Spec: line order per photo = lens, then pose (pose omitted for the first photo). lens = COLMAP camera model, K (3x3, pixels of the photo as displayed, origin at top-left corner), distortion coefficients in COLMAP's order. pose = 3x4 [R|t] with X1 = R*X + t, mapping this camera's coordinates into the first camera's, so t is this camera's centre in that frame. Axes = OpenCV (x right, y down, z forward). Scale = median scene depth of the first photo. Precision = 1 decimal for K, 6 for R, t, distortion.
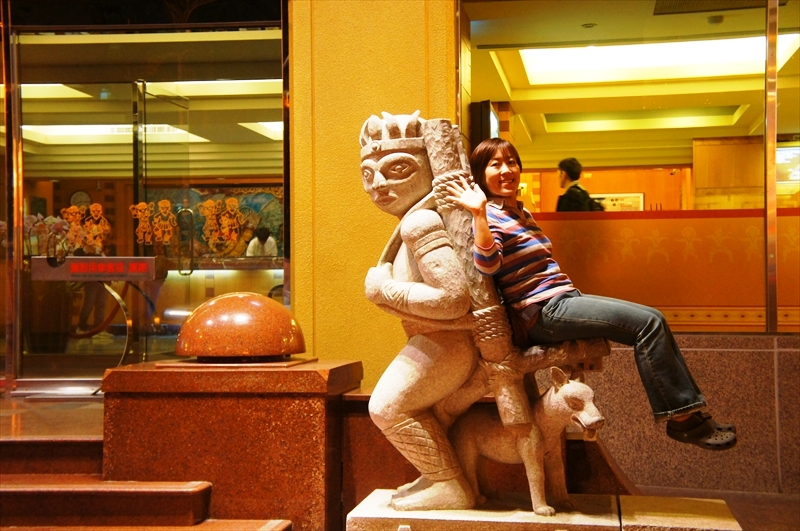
lens RADIAL K [[1243.0, 0, 400.0], [0, 1243.0, 265.5], [0, 0, 1]] dist [0.173069, 0.075740]
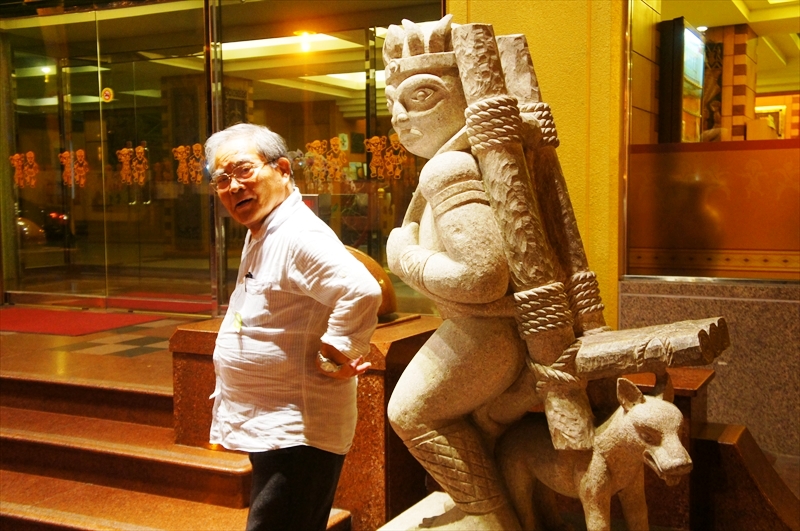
lens RADIAL K [[929.5, 0, 400.0], [0, 929.5, 265.5], [0, 0, 1]] dist [0.027875, 0.061399]
pose [[0.948060, 0.019768, -0.317477, 0.165338], [0.010341, 0.995624, 0.092875, -0.029258], [0.317924, -0.091334, 0.943707, 0.468429]]
